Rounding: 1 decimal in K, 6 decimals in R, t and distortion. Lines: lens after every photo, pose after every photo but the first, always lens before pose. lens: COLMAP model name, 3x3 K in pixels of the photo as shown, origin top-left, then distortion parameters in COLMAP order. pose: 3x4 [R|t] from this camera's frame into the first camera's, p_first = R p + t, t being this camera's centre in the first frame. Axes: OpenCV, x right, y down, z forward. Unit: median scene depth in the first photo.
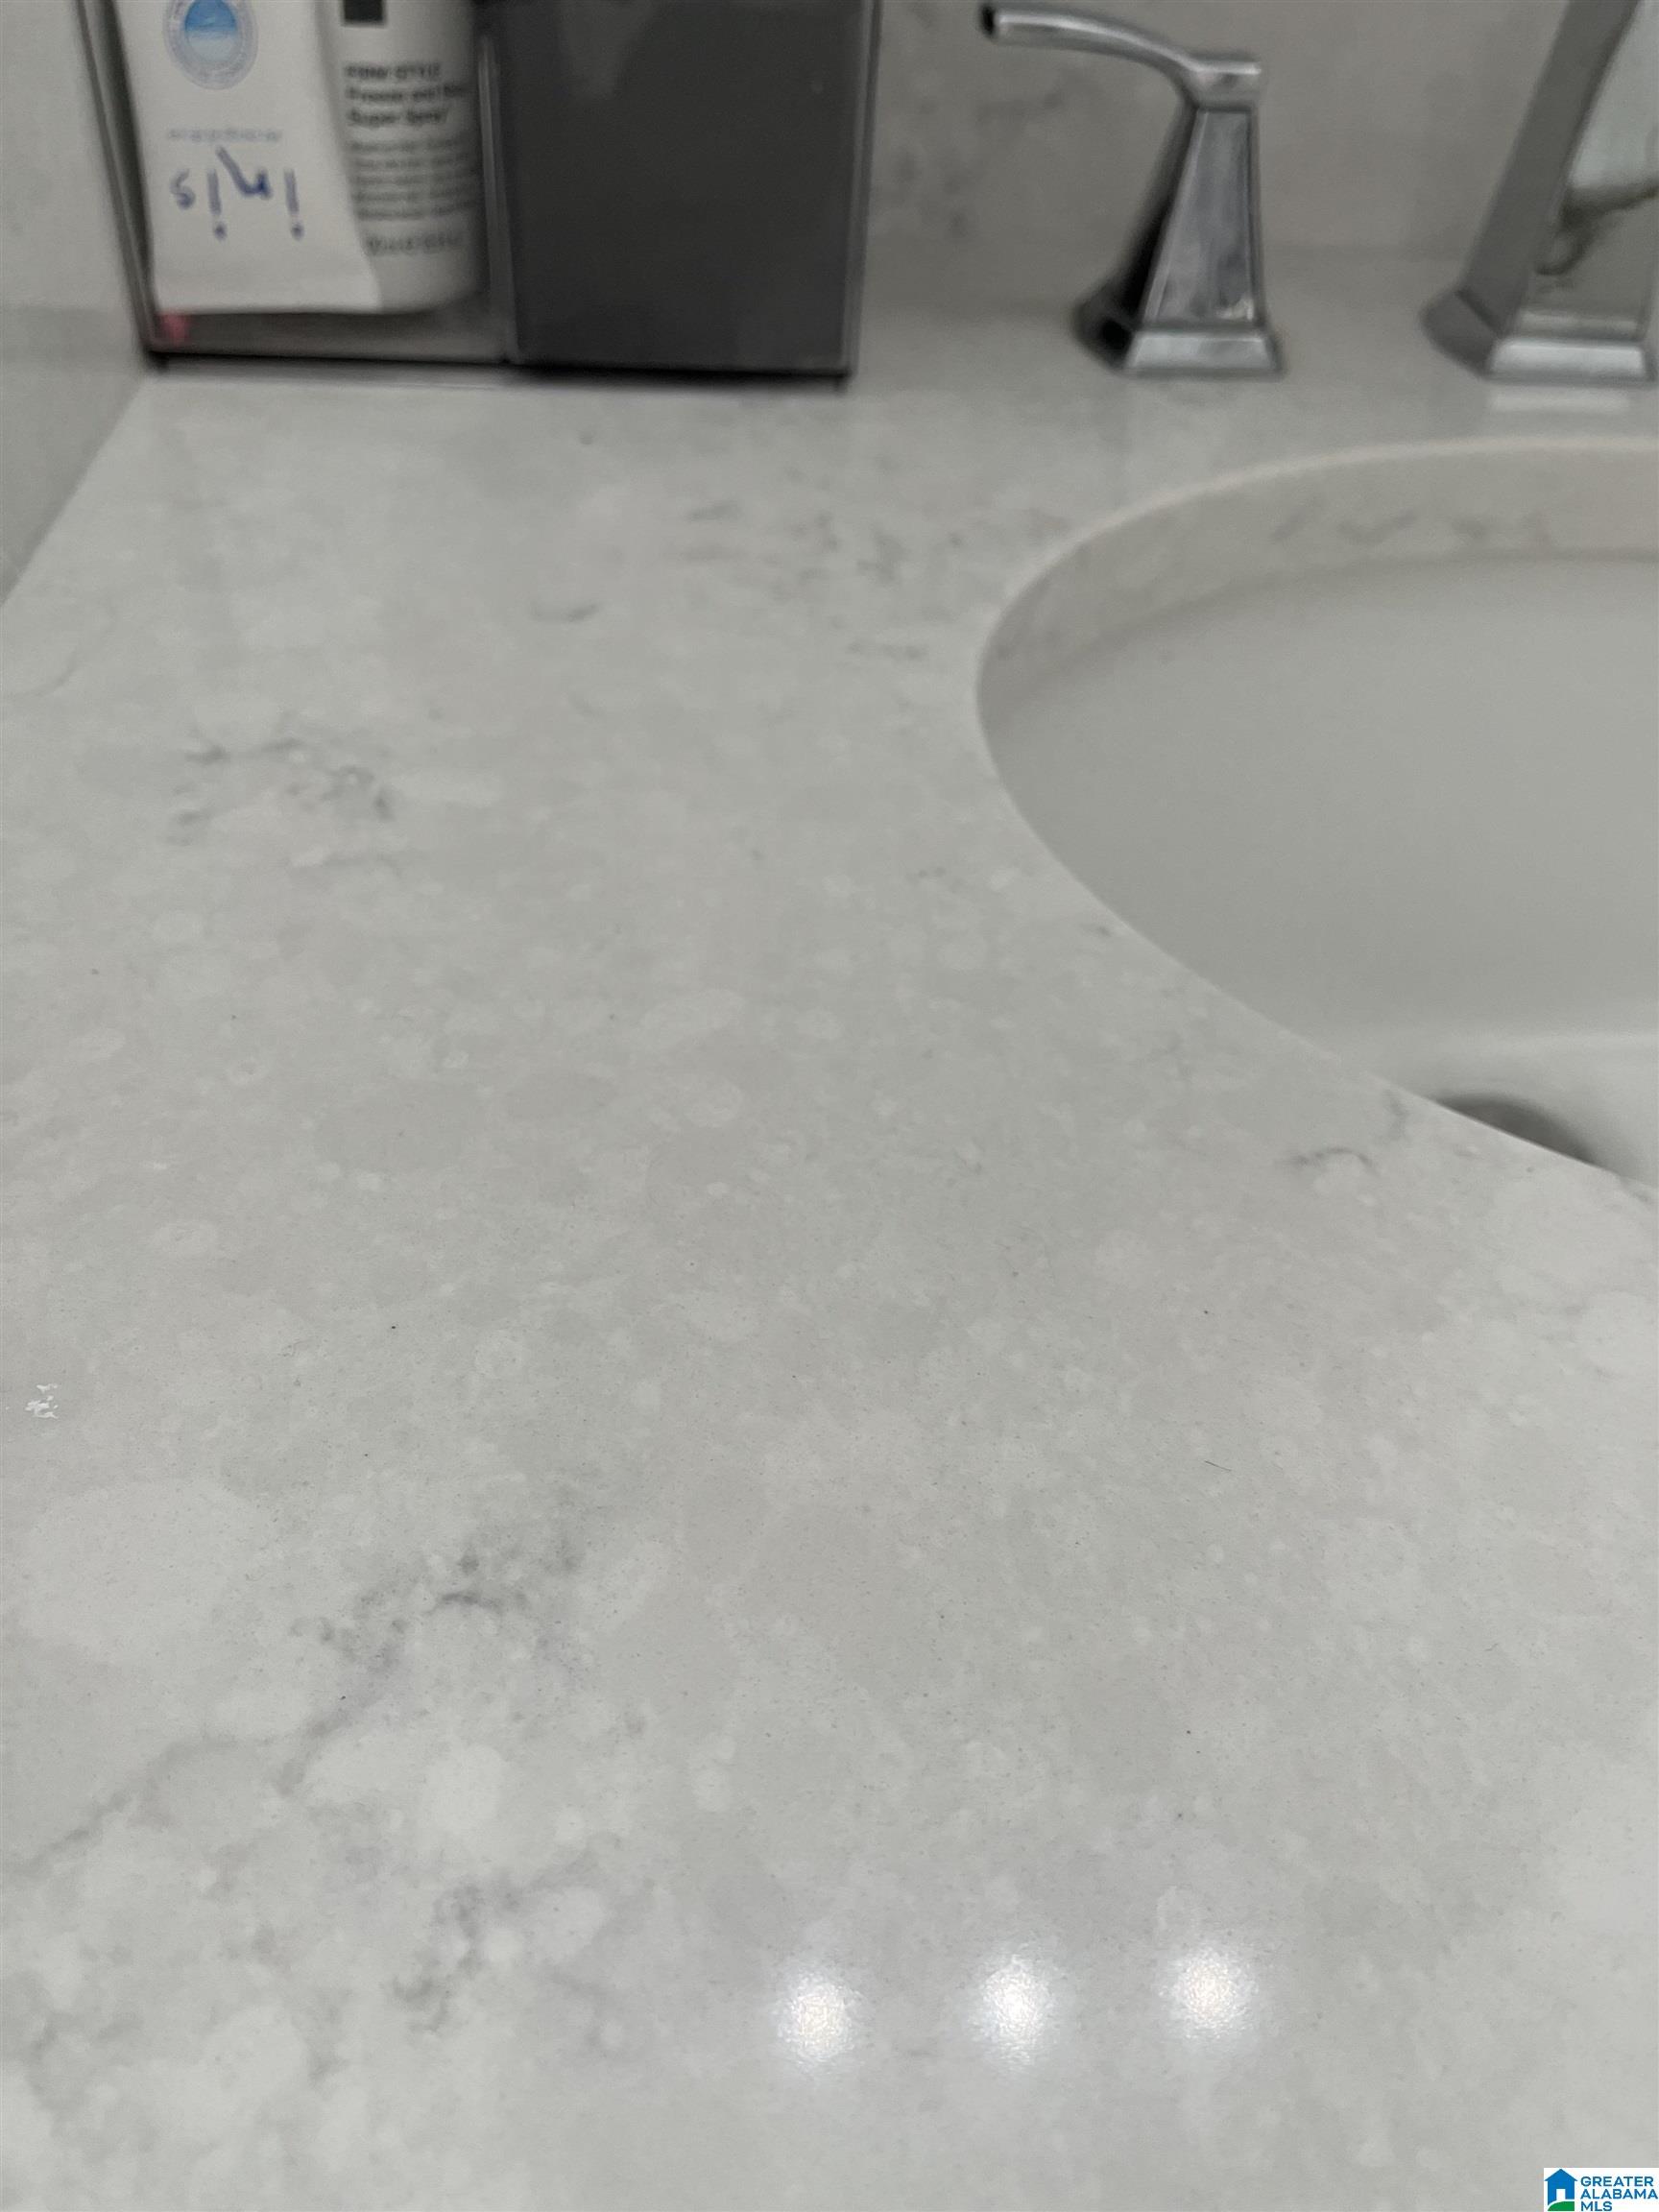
lens RADIAL K [[1650.3, 0, 842.0], [0, 1650.3, 1112.2], [0, 0, 1]] dist [0.074990, -0.100812]
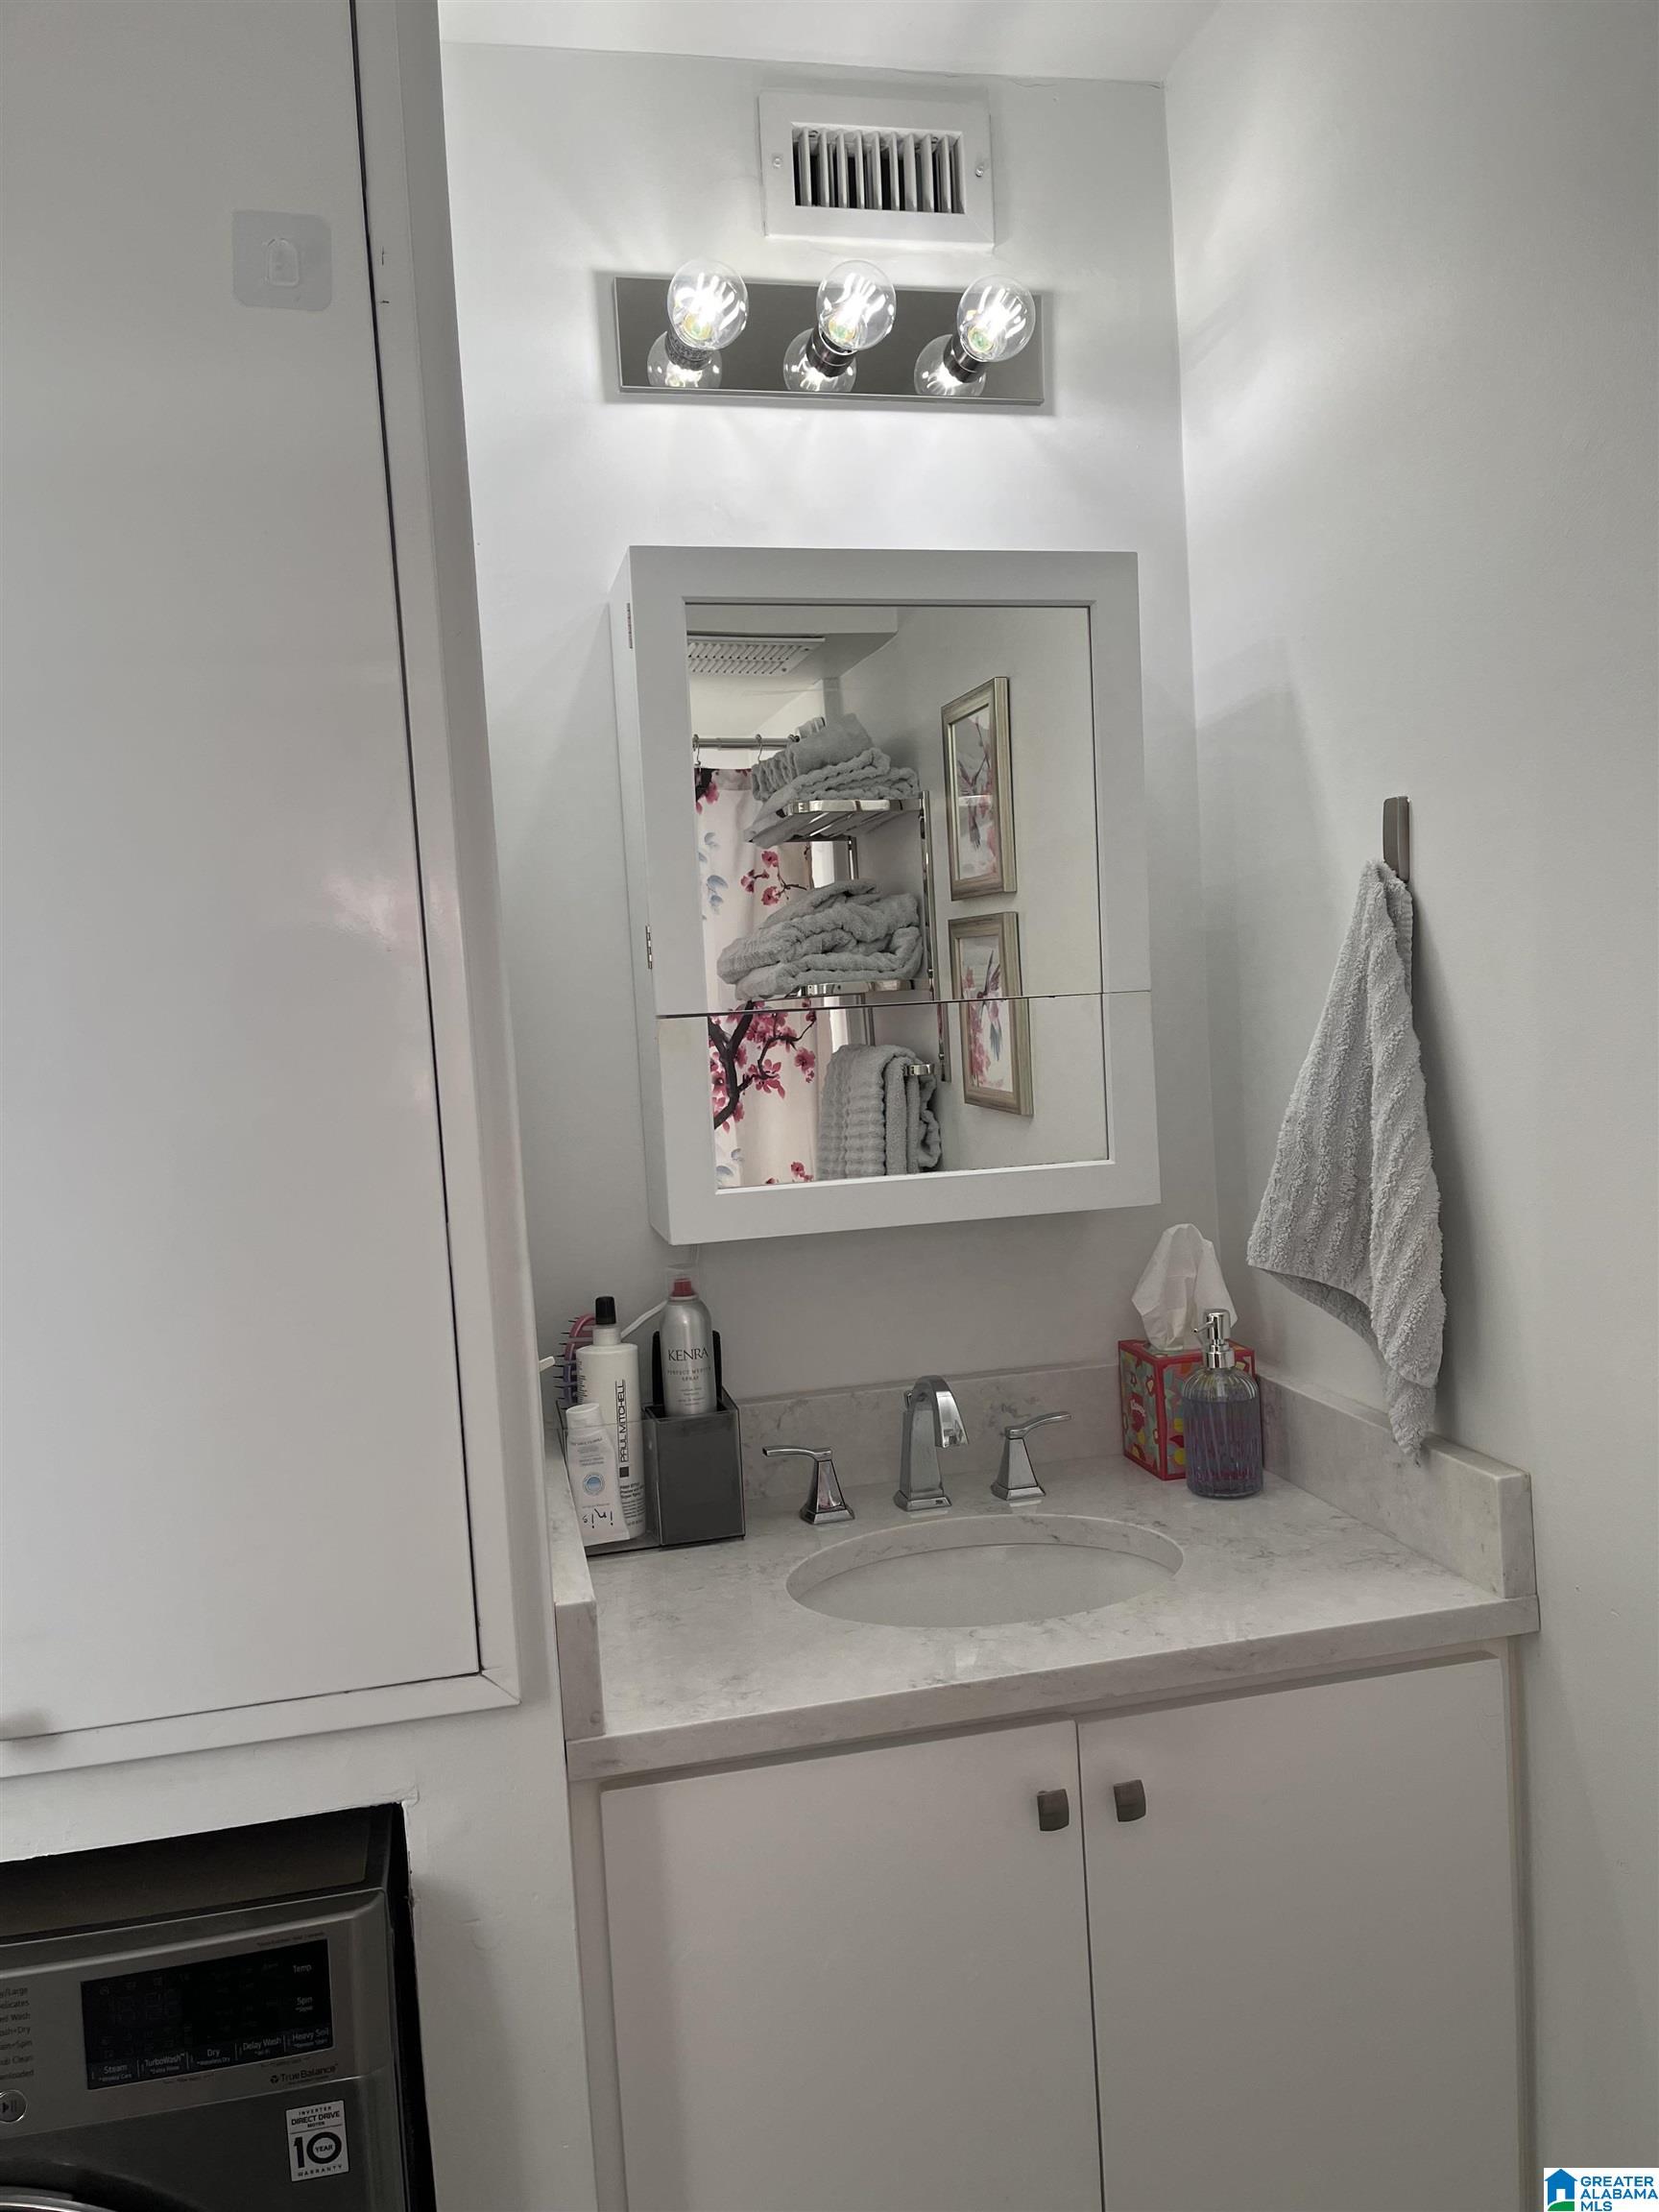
lens RADIAL K [[1650.3, 0, 842.0], [0, 1650.3, 1112.2], [0, 0, 1]] dist [0.074990, -0.100812]
pose [[0.981444, -0.118382, 0.150845, -0.240976], [0.187566, 0.756147, -0.626945, 1.294041], [-0.039842, 0.643605, 0.764320, -2.632580]]
